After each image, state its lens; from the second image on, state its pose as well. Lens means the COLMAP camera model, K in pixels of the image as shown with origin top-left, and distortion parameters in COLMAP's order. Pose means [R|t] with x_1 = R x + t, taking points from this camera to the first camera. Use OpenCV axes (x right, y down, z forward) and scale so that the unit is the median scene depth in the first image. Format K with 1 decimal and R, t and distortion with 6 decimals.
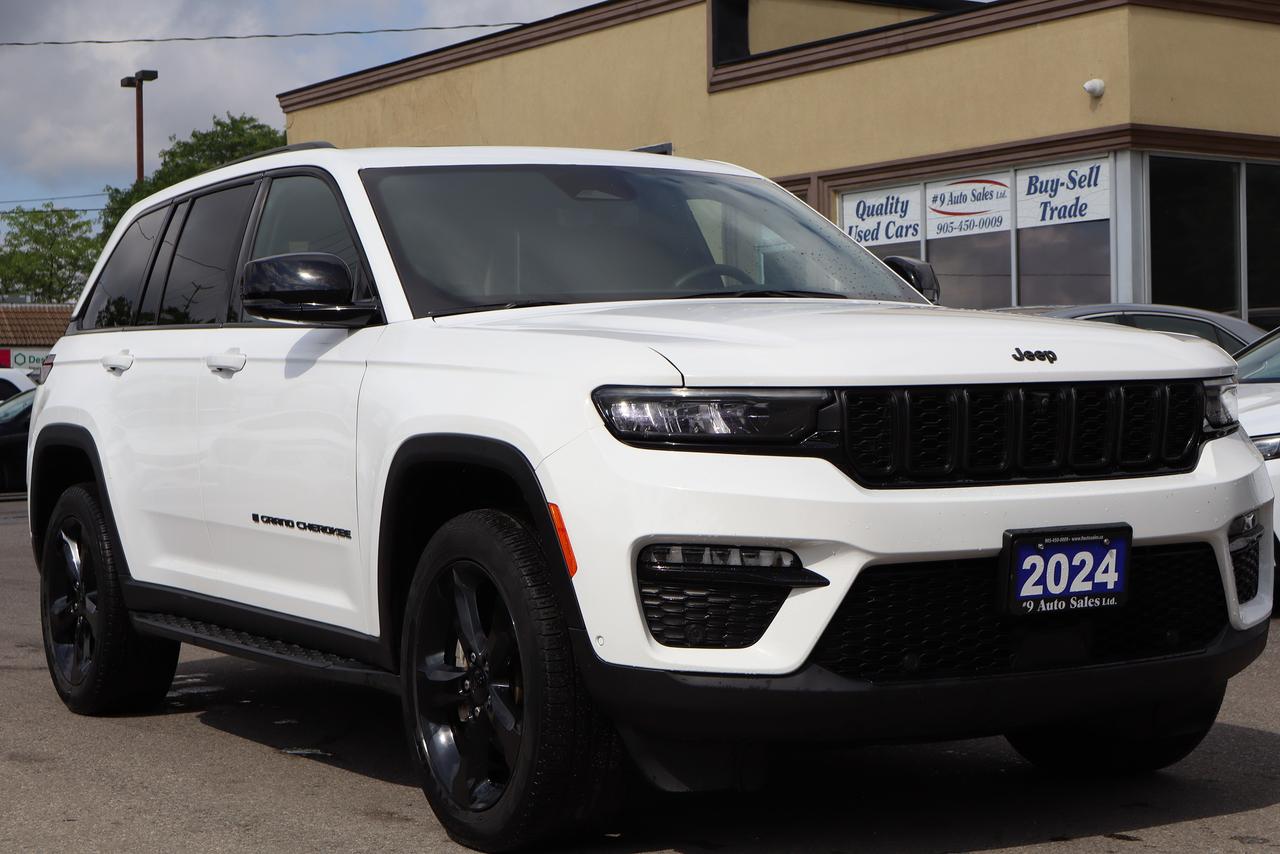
lens RADIAL K [[2535.6, 0, 643.9], [0, 2535.6, 429.8], [0, 0, 1]] dist [-0.047730, 0.000000]
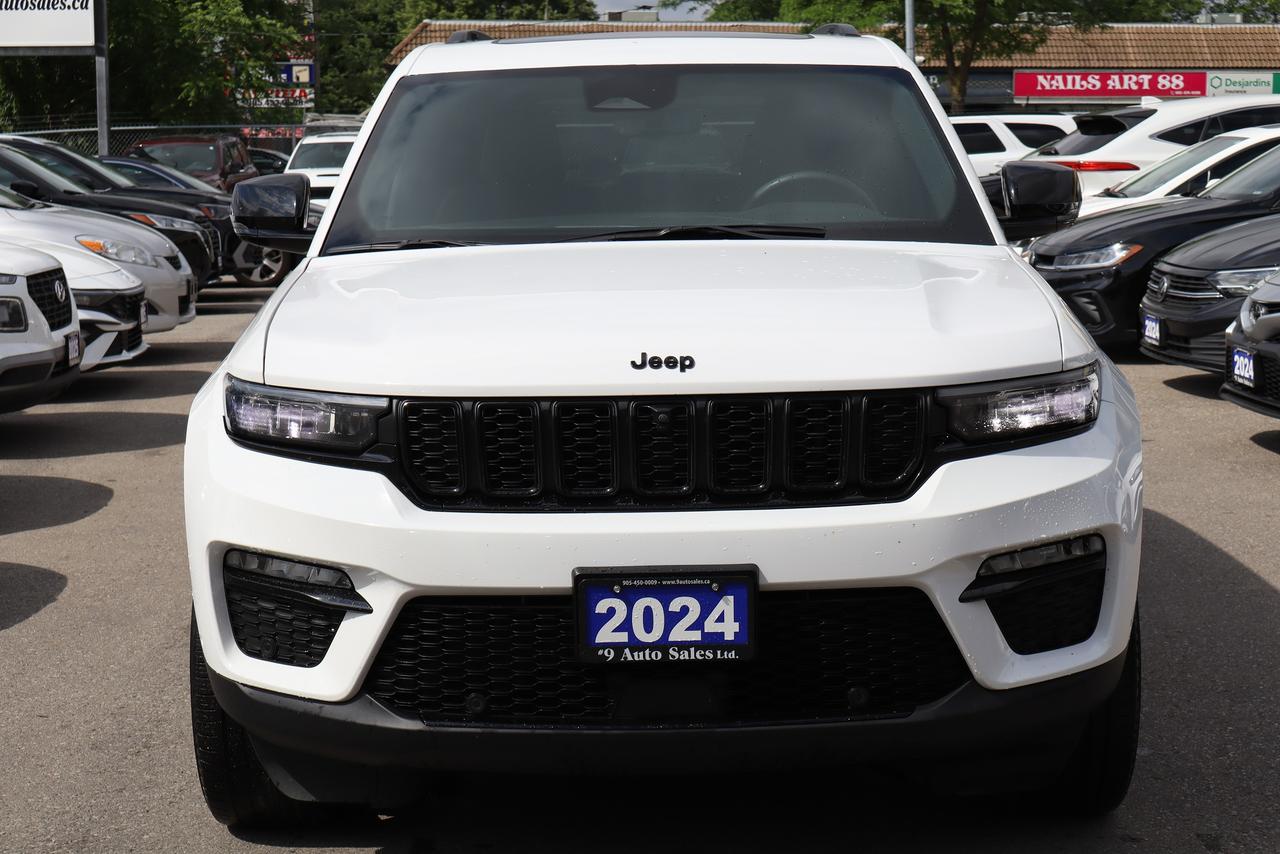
lens RADIAL K [[2535.6, 0, 635.1], [0, 2535.6, 423.4], [0, 0, 1]] dist [-0.047730, 0.000000]
pose [[0.865215, 0.069879, -0.496508, 0.583460], [-0.011623, 0.992770, 0.119469, -0.113164], [0.501267, -0.097596, 0.859771, 0.257159]]
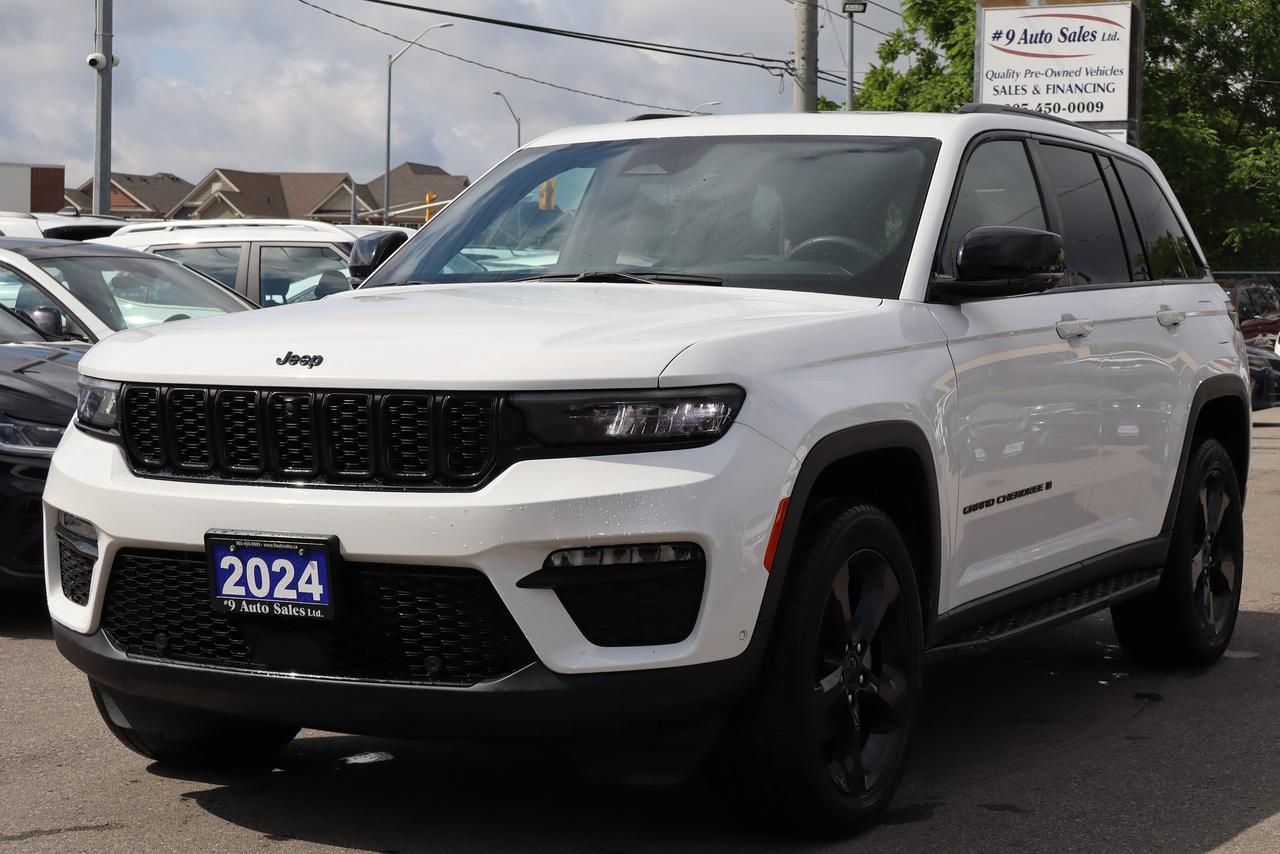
lens RADIAL K [[2578.8, 0, 642.9], [0, 2578.8, 427.1], [0, 0, 1]] dist [0.000705, 0.000000]
pose [[0.531319, 0.072141, -0.844095, 1.105521], [-0.030172, 0.997347, 0.066247, -0.075623], [0.846634, -0.009730, 0.532086, 0.580568]]
